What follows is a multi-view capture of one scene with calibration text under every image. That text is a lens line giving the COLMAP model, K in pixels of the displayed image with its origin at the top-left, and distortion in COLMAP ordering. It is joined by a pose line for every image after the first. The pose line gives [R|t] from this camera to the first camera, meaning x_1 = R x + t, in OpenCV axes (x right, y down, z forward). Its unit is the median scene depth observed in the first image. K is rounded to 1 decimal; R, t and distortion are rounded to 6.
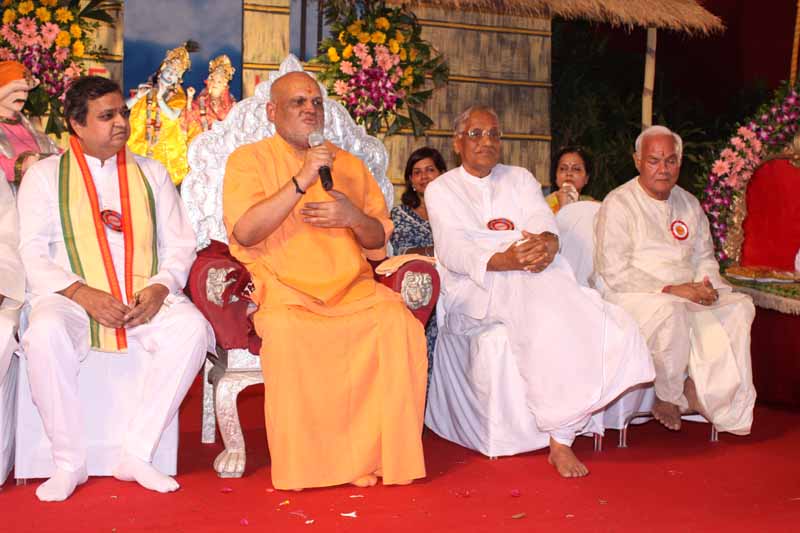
lens RADIAL K [[1109.1, 0, 400.0], [0, 1109.1, 266.5], [0, 0, 1]] dist [-0.009328, 0.039892]
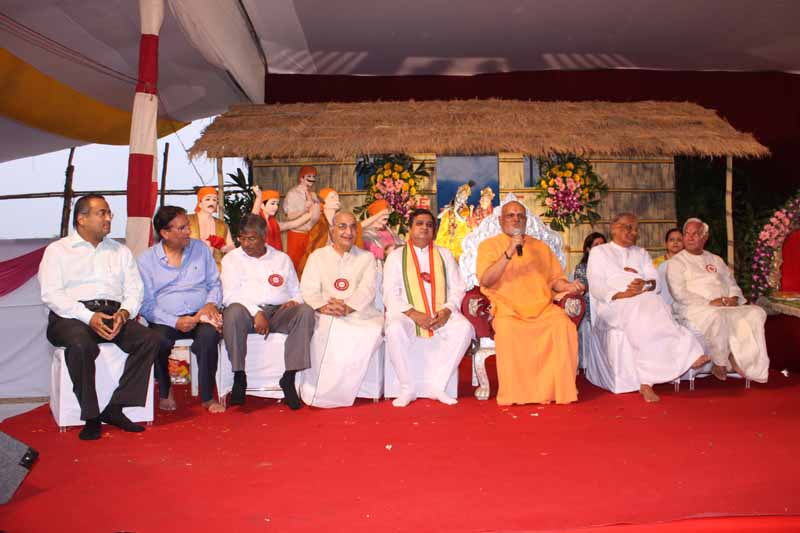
lens RADIAL K [[668.5, 0, 400.0], [0, 668.5, 266.5], [0, 0, 1]] dist [-0.098870, -0.000536]
pose [[0.949787, -0.036461, -0.310765, 0.057878], [0.020081, 0.998243, -0.055748, 0.004914], [0.312251, 0.046708, 0.948851, -0.144148]]
